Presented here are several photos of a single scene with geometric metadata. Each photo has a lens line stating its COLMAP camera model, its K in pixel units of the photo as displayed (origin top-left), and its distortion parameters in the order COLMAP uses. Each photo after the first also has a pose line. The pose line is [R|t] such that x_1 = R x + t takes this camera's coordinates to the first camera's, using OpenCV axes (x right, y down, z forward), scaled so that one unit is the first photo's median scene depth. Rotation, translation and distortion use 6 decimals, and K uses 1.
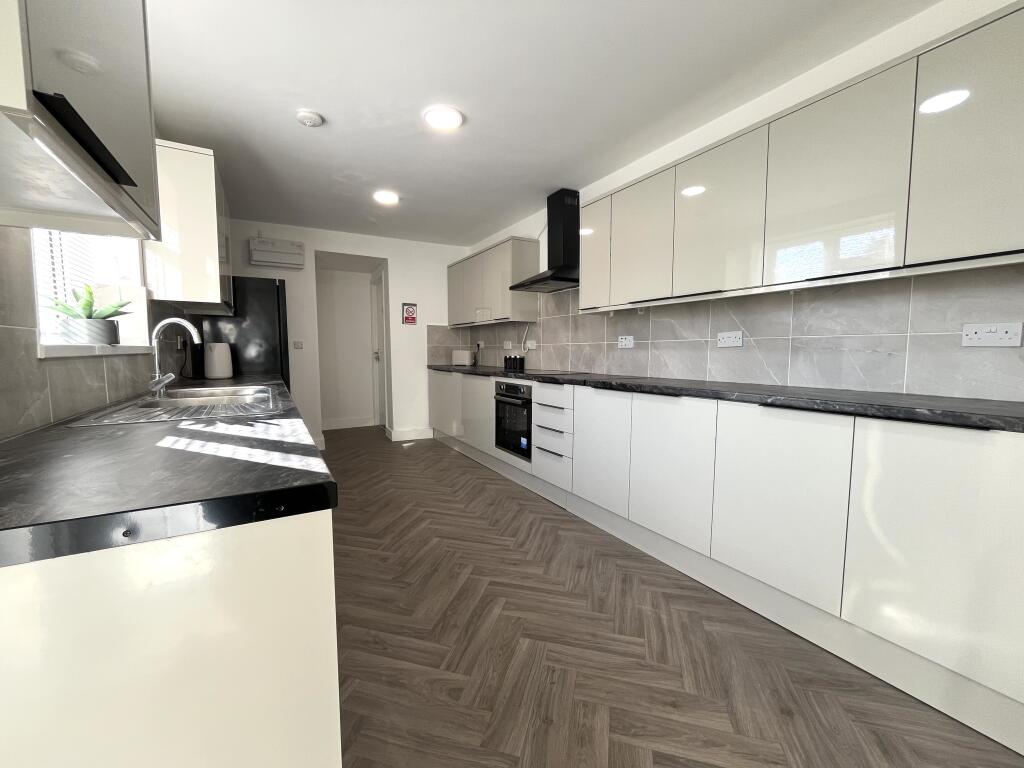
lens RADIAL K [[419.3, 0, 508.8], [0, 419.3, 386.0], [0, 0, 1]] dist [-0.003438, -0.000240]
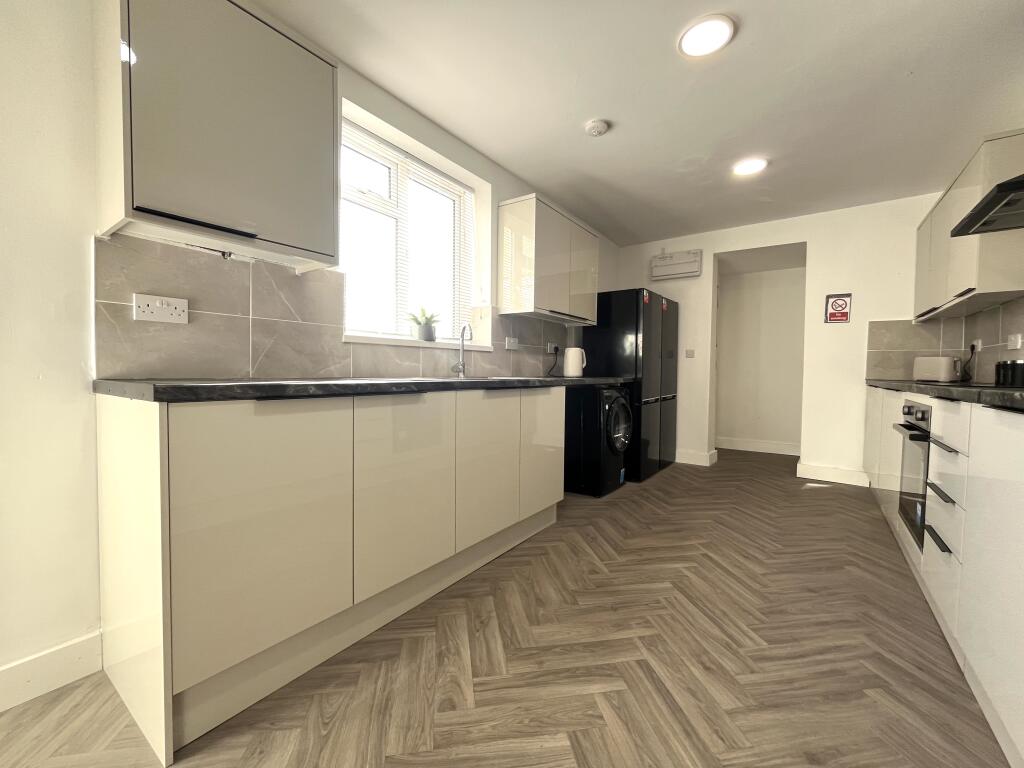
lens RADIAL K [[419.3, 0, 509.2], [0, 419.3, 382.5], [0, 0, 1]] dist [-0.003438, -0.000240]
pose [[0.413502, 0.030281, -0.910000, 0.362187], [-0.089389, 0.995969, -0.007476, 0.025013], [0.906105, 0.084435, 0.414541, 0.353726]]
